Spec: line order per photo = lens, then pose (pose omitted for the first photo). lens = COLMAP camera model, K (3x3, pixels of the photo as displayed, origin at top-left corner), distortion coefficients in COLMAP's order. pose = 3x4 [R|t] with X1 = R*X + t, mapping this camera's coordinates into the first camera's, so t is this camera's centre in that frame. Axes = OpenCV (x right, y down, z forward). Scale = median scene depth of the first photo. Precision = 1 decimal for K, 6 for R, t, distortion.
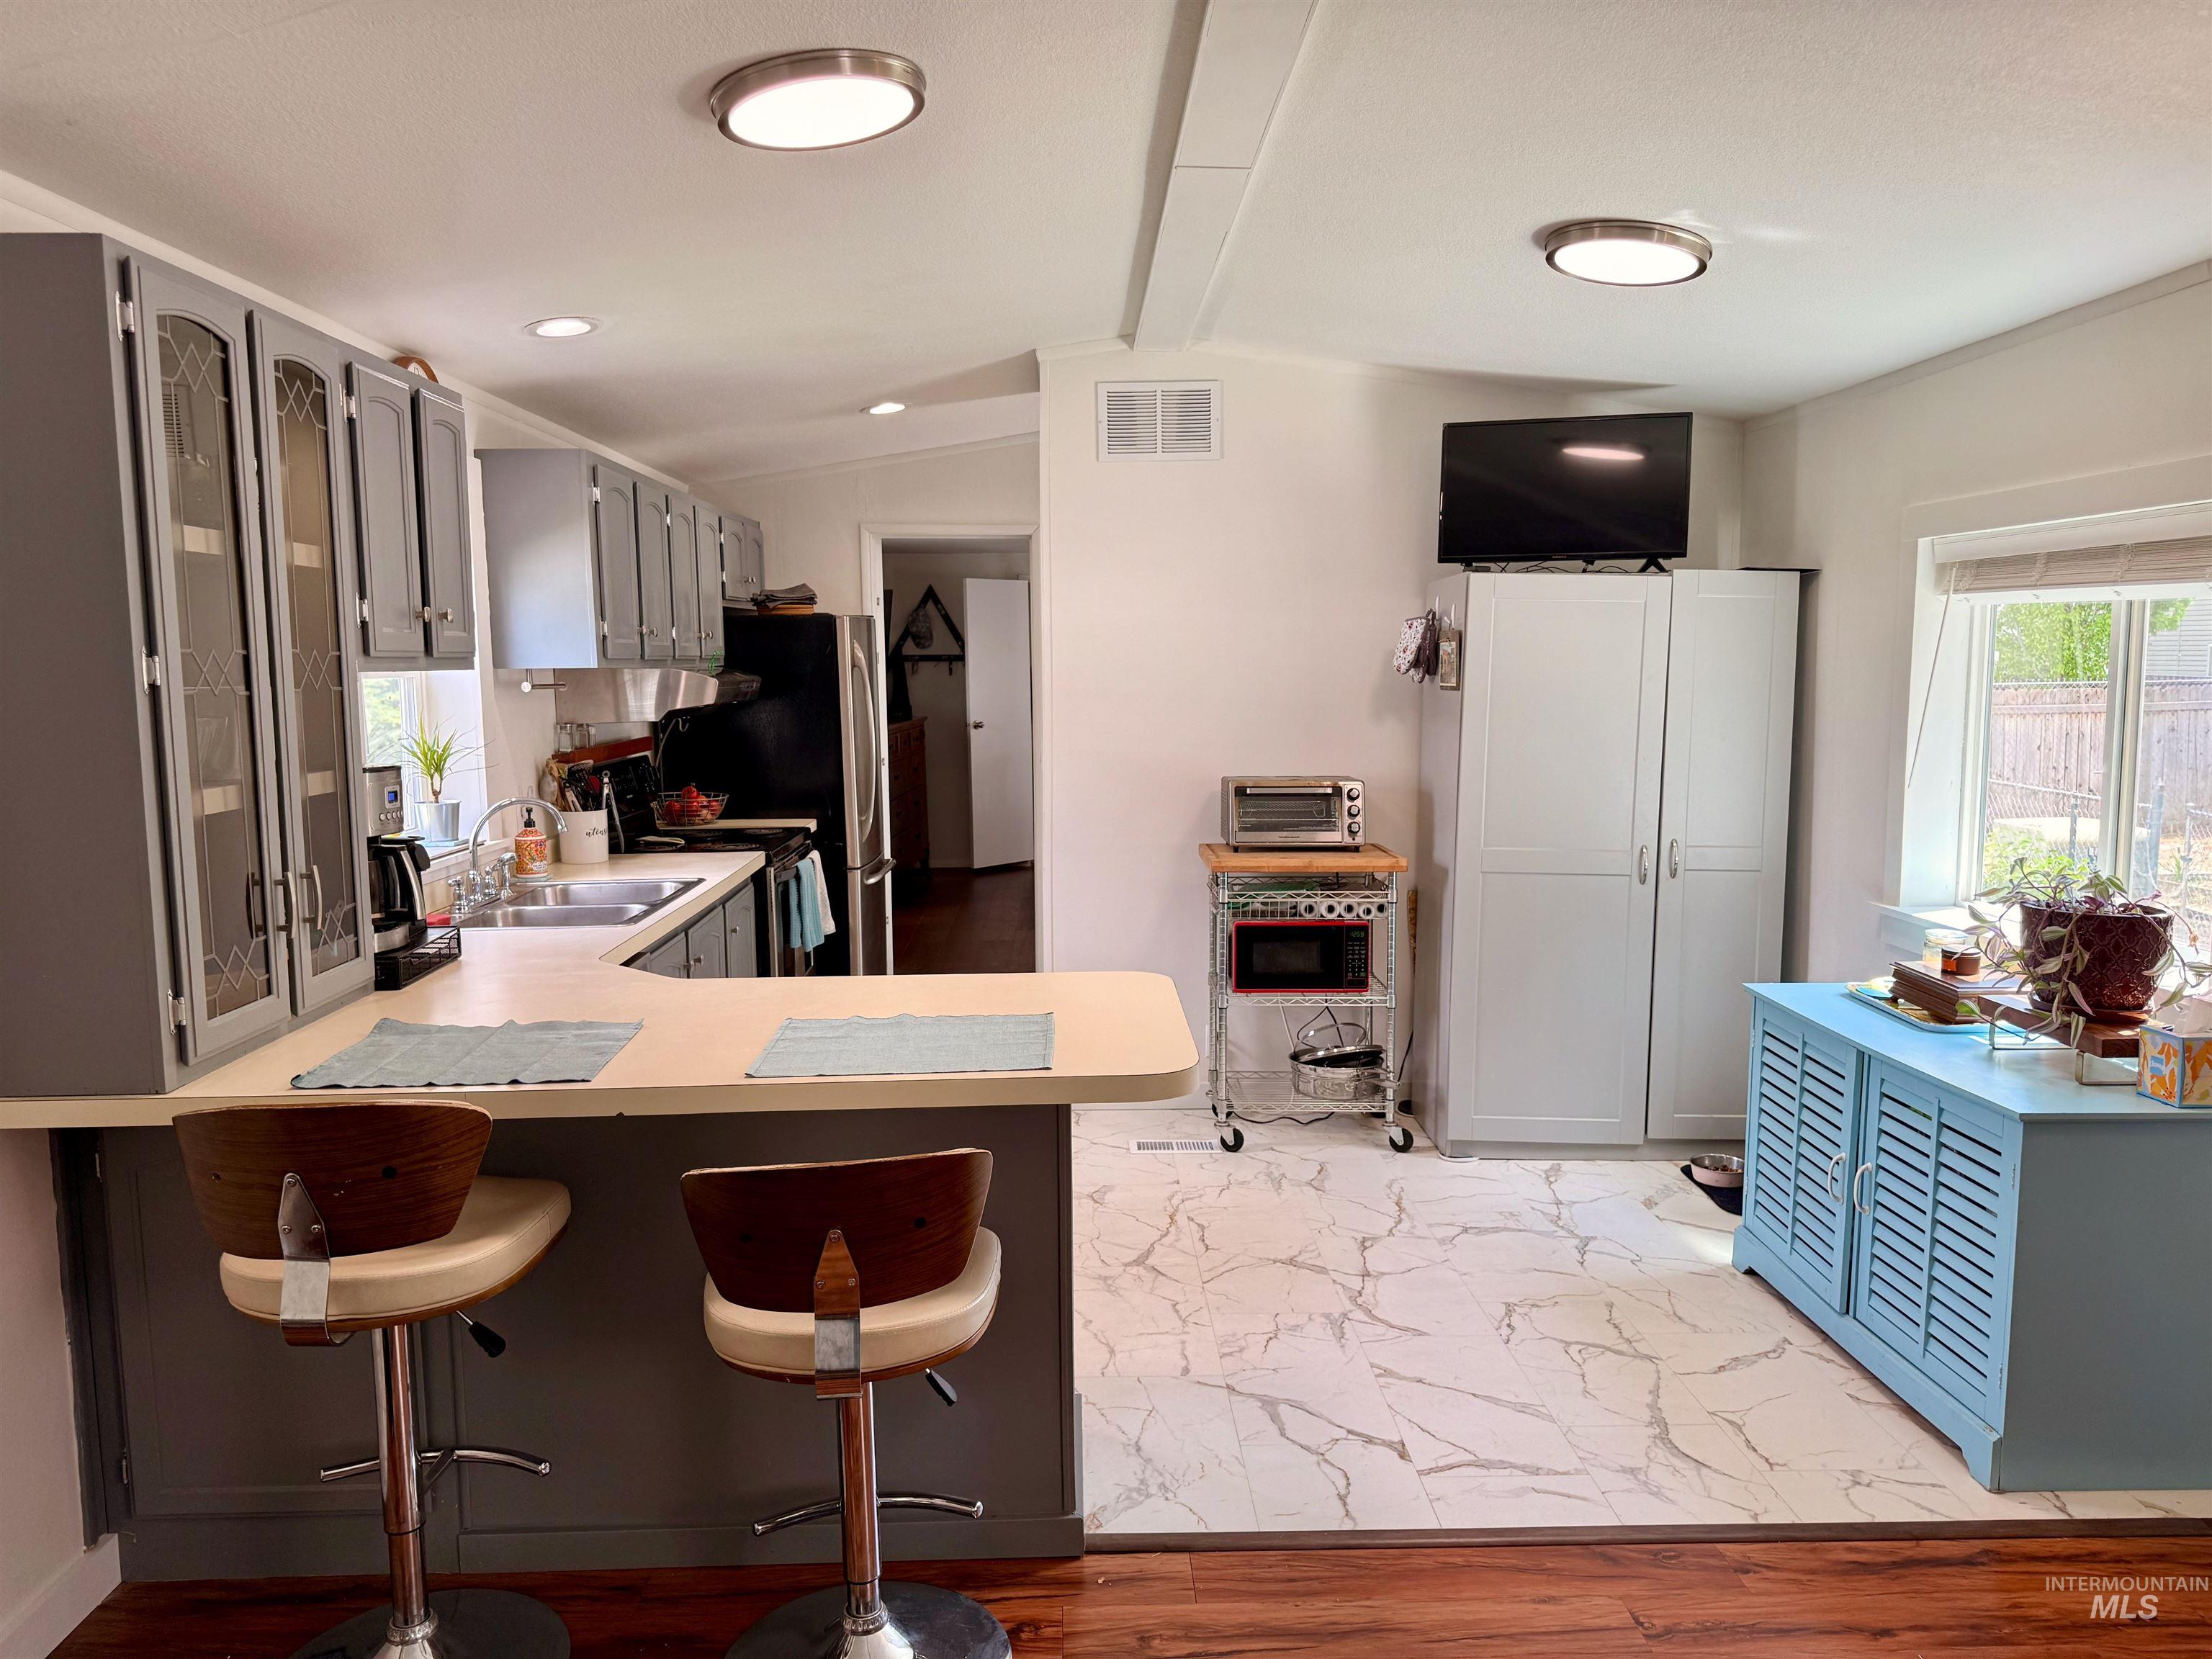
lens RADIAL K [[1557.8, 0, 1107.5], [0, 1557.8, 828.4], [0, 0, 1]] dist [0.054309, -0.048204]
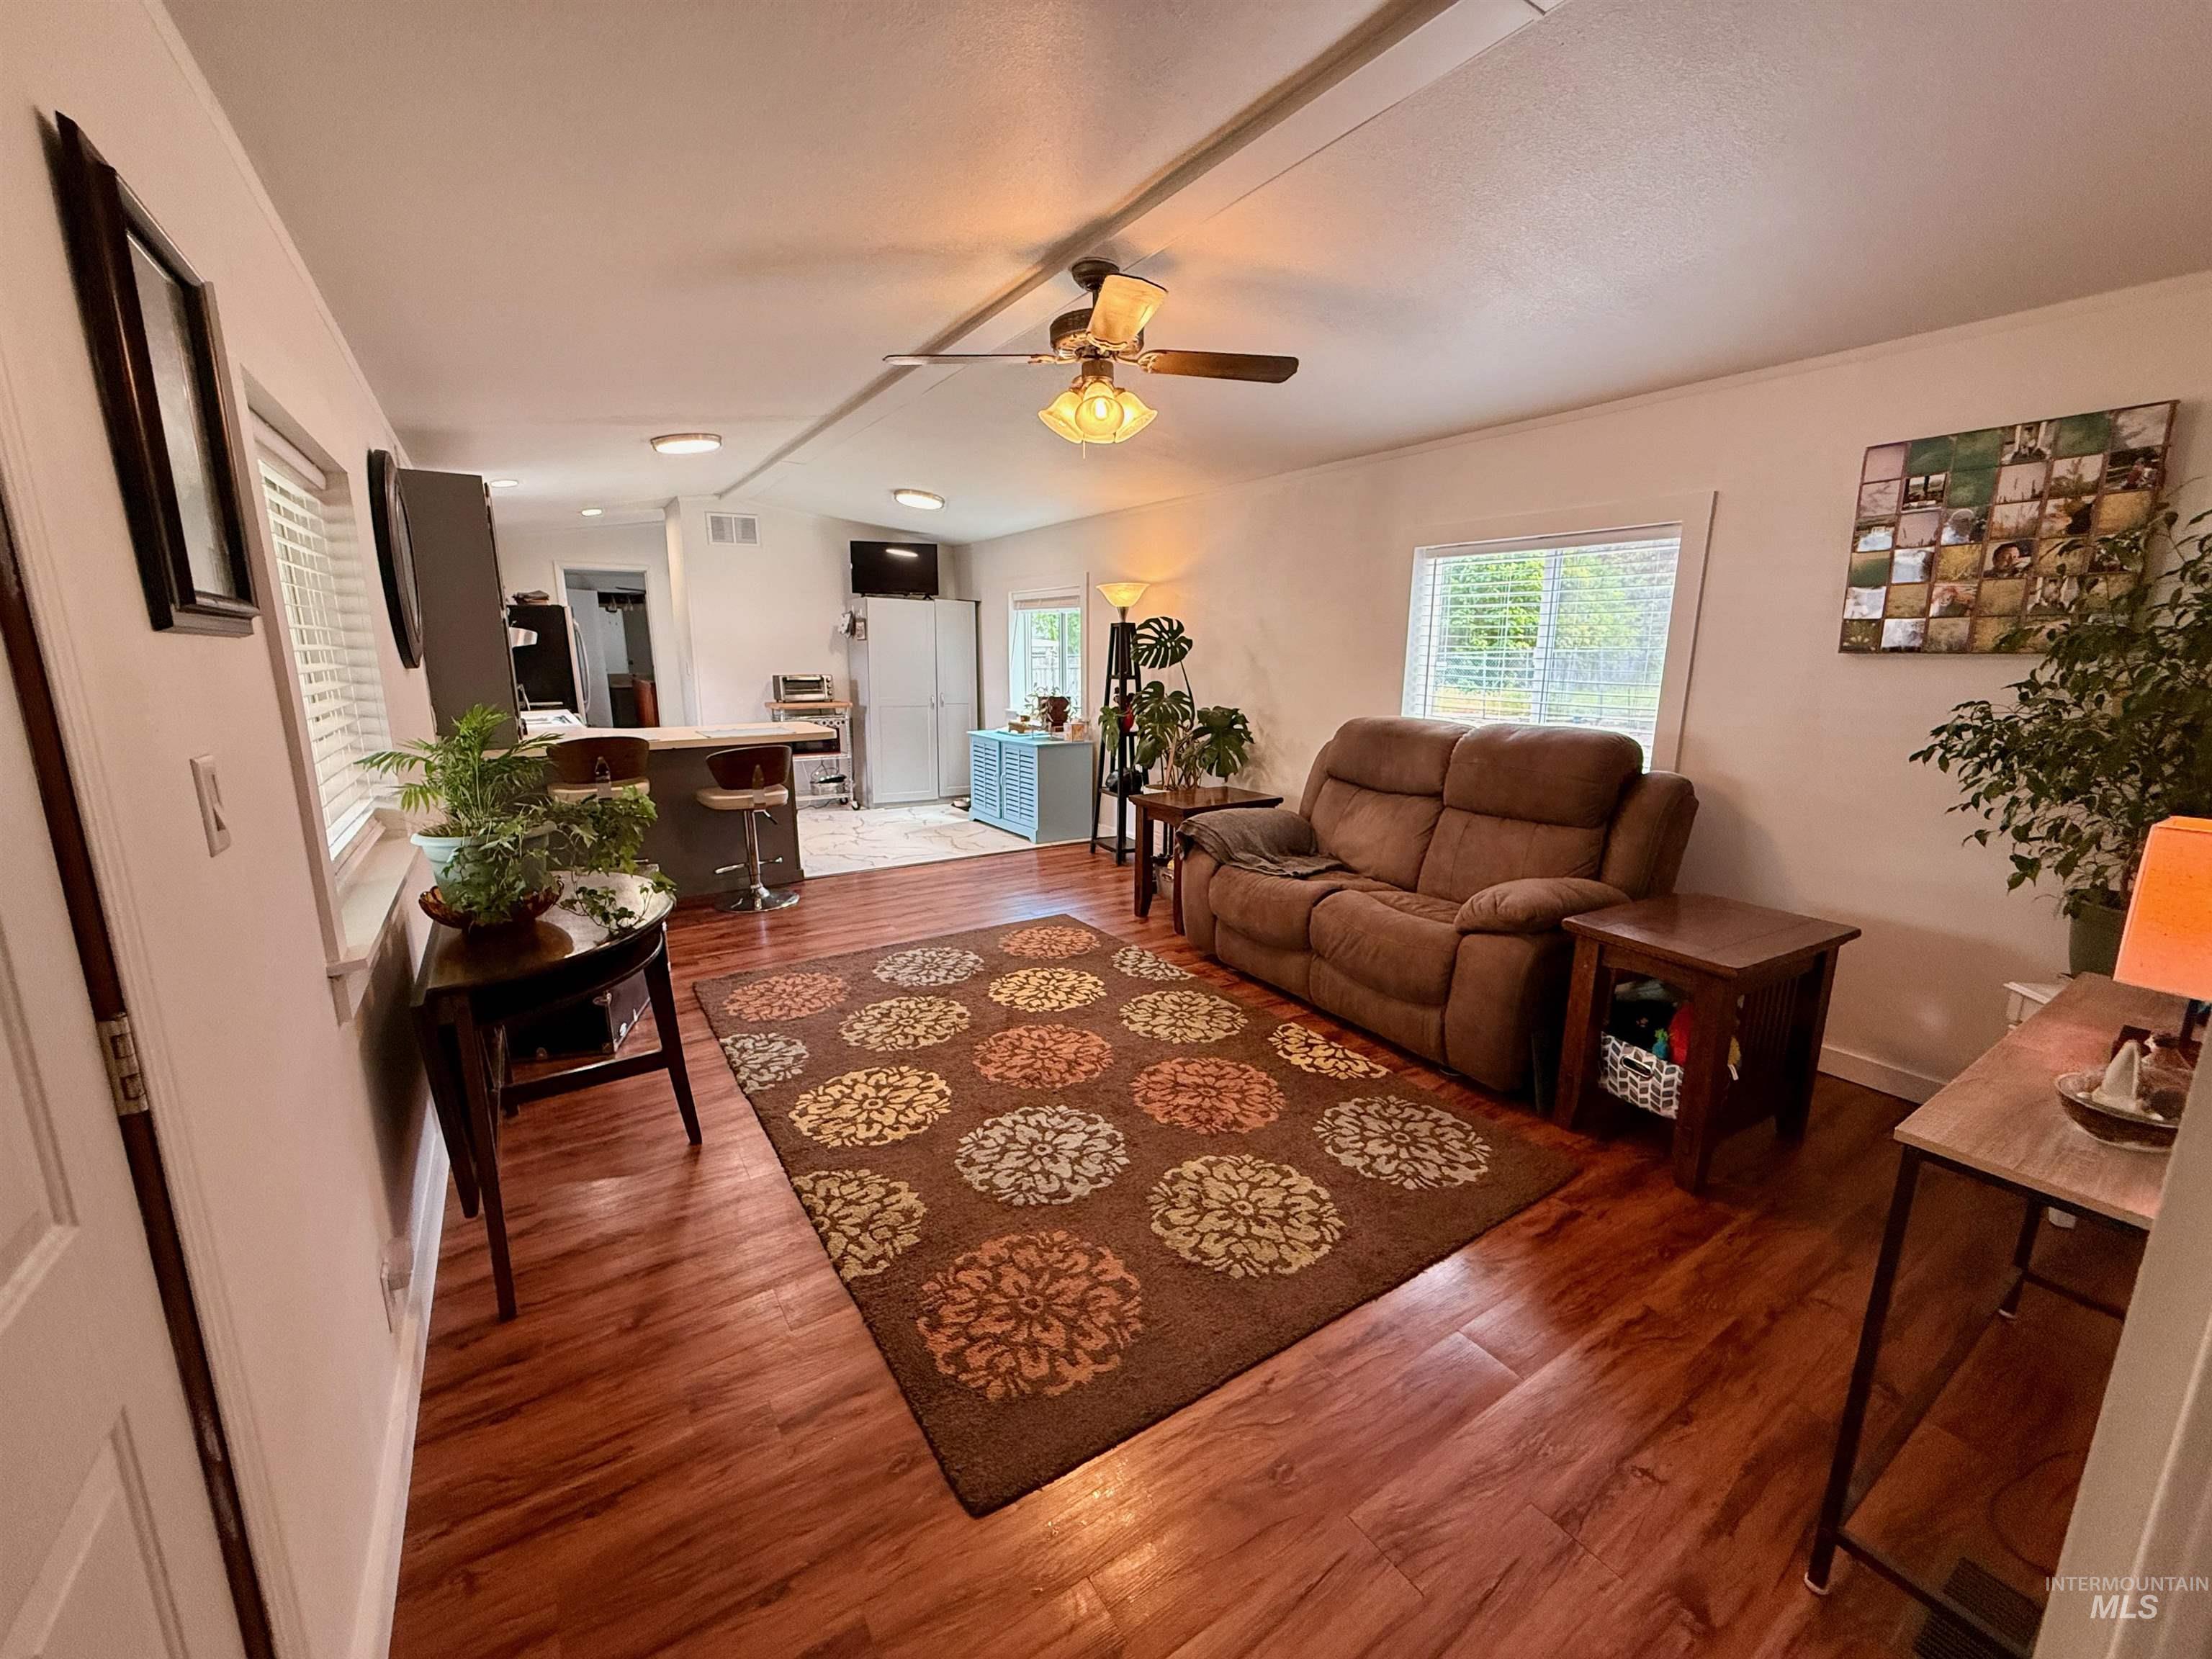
lens RADIAL K [[893.2, 0, 1106.1], [0, 893.2, 826.6], [0, 0, 1]] dist [-0.001301, 0.000011]
pose [[0.850457, -0.093906, 0.517595, -0.267160], [0.048563, 0.993751, 0.100501, 0.102707], [-0.523798, -0.060336, 0.849703, -0.597359]]
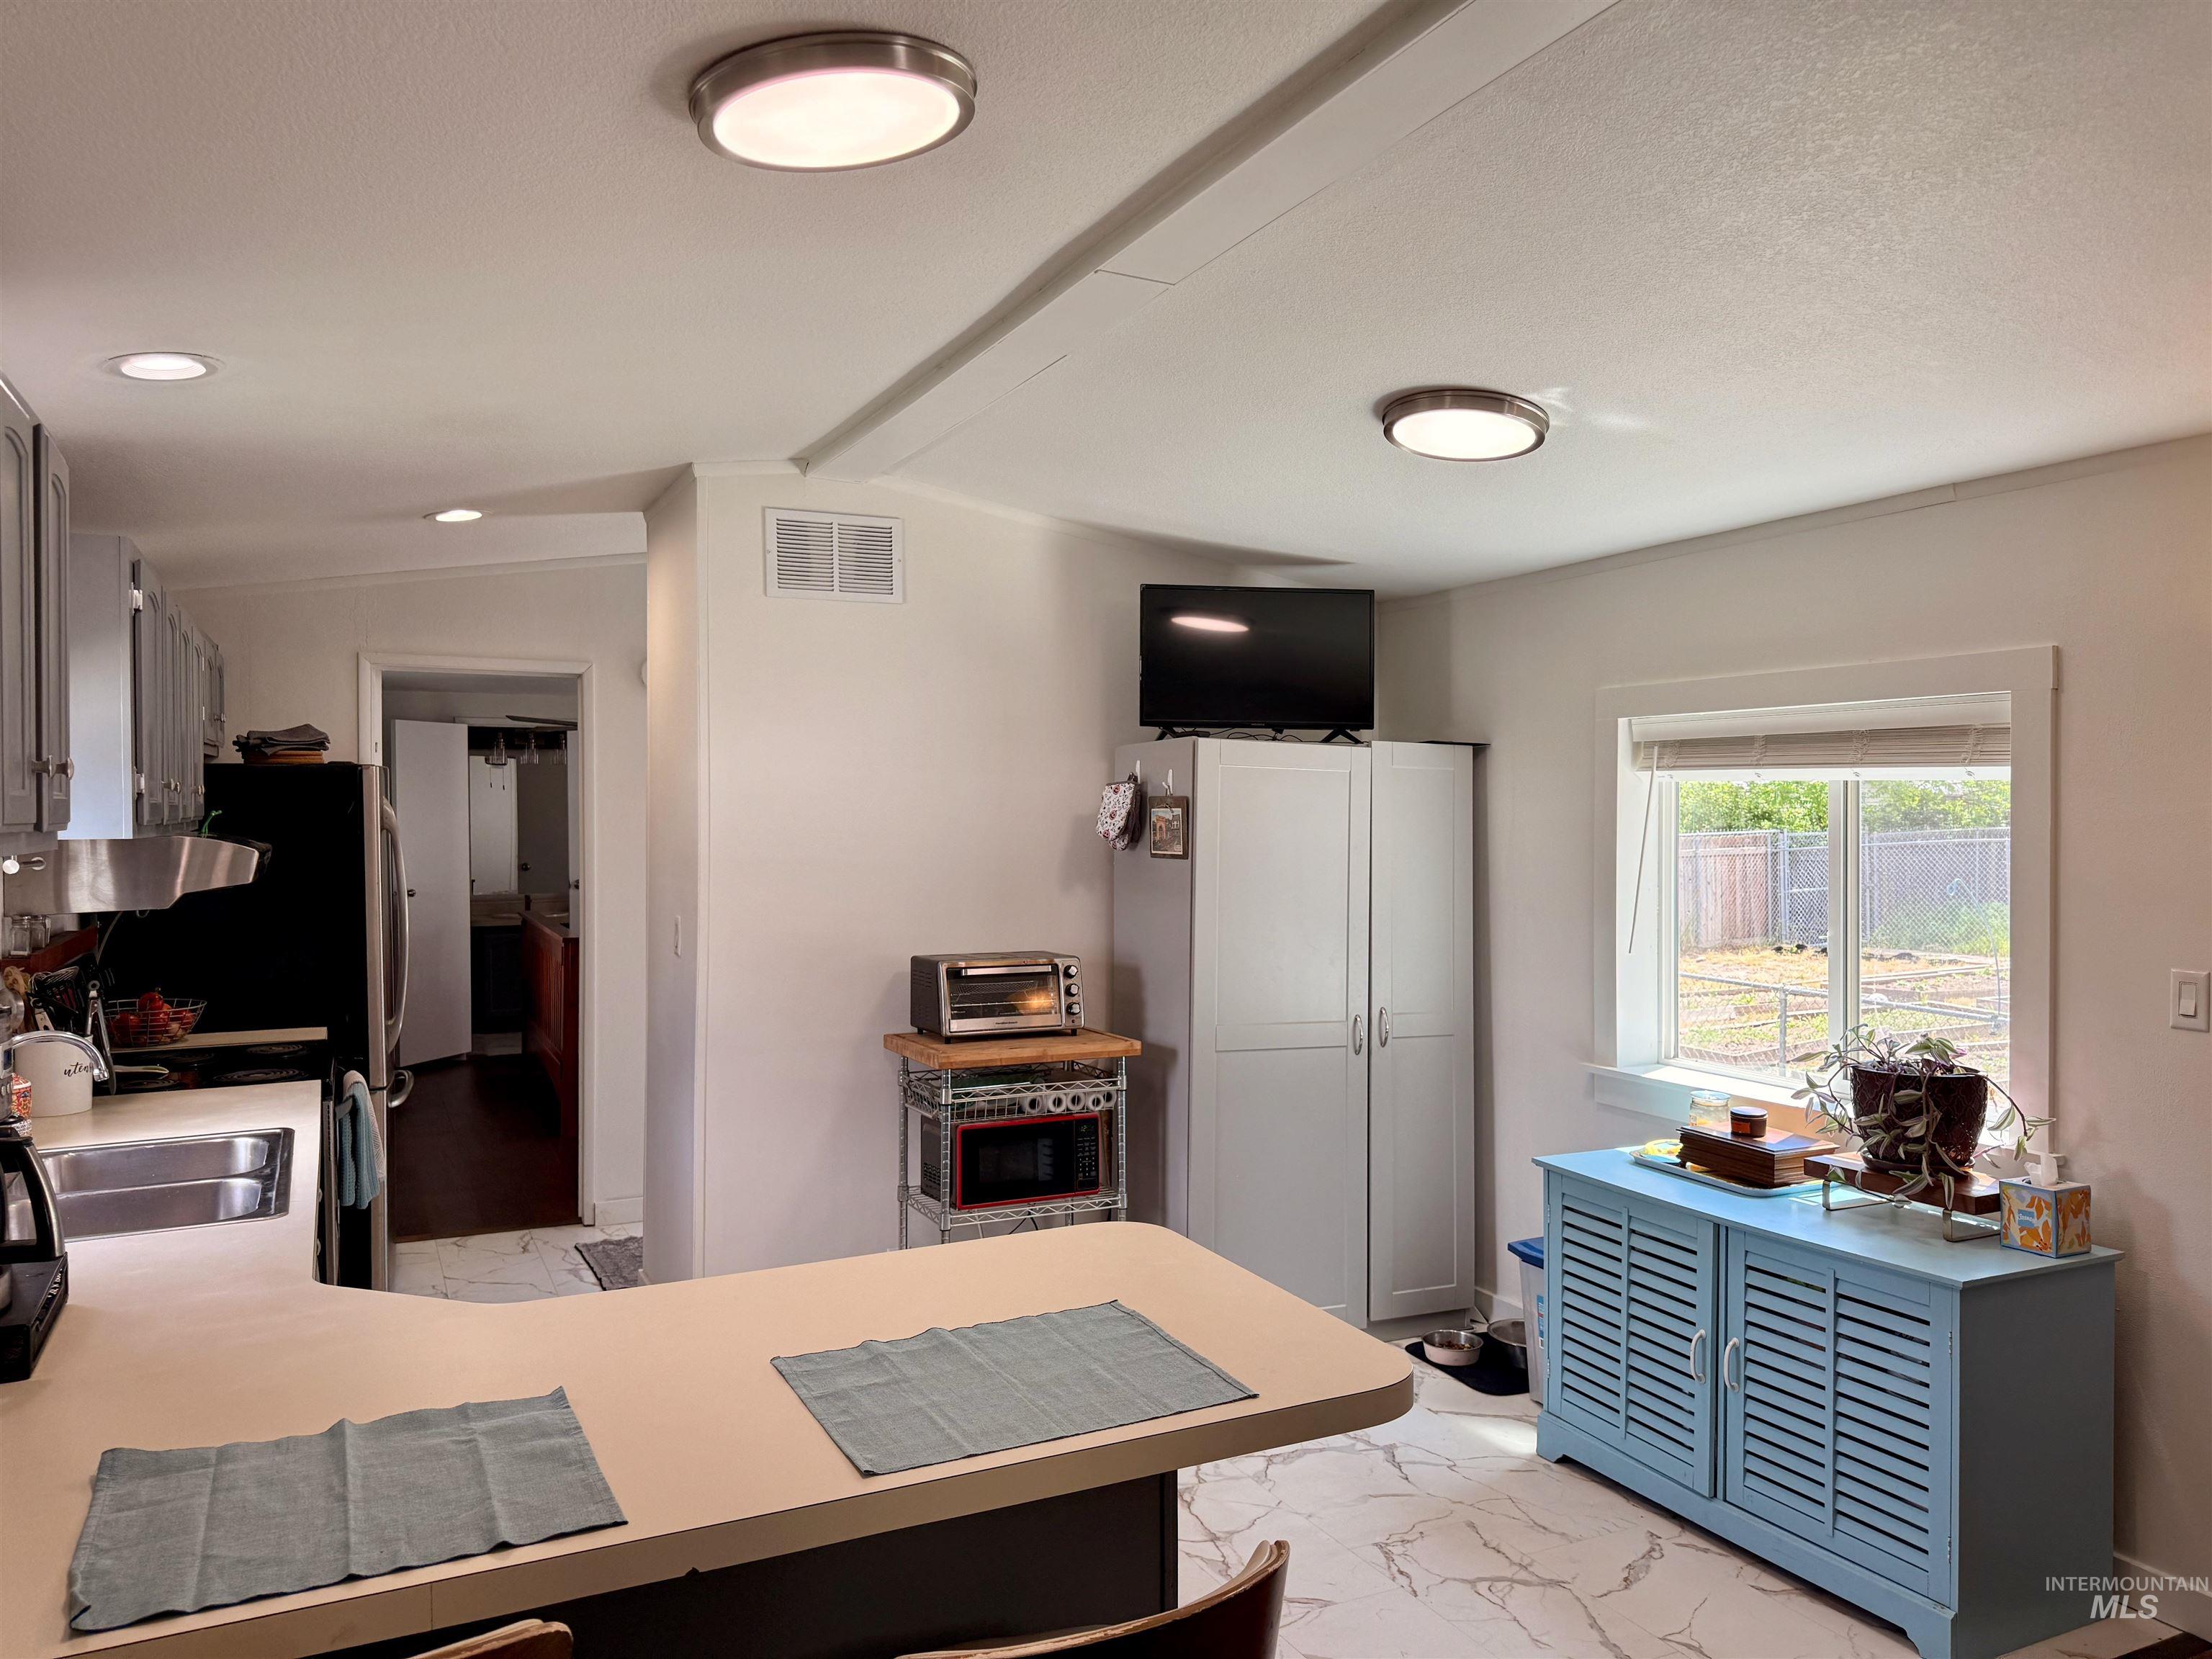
lens RADIAL K [[1557.8, 0, 1110.4], [0, 1557.8, 814.0], [0, 0, 1]] dist [0.054309, -0.048204]
pose [[0.909267, 0.005671, 0.416174, -0.211900], [0.038539, 0.994464, -0.097751, -0.025352], [-0.414425, 0.104921, 0.904015, 0.164383]]
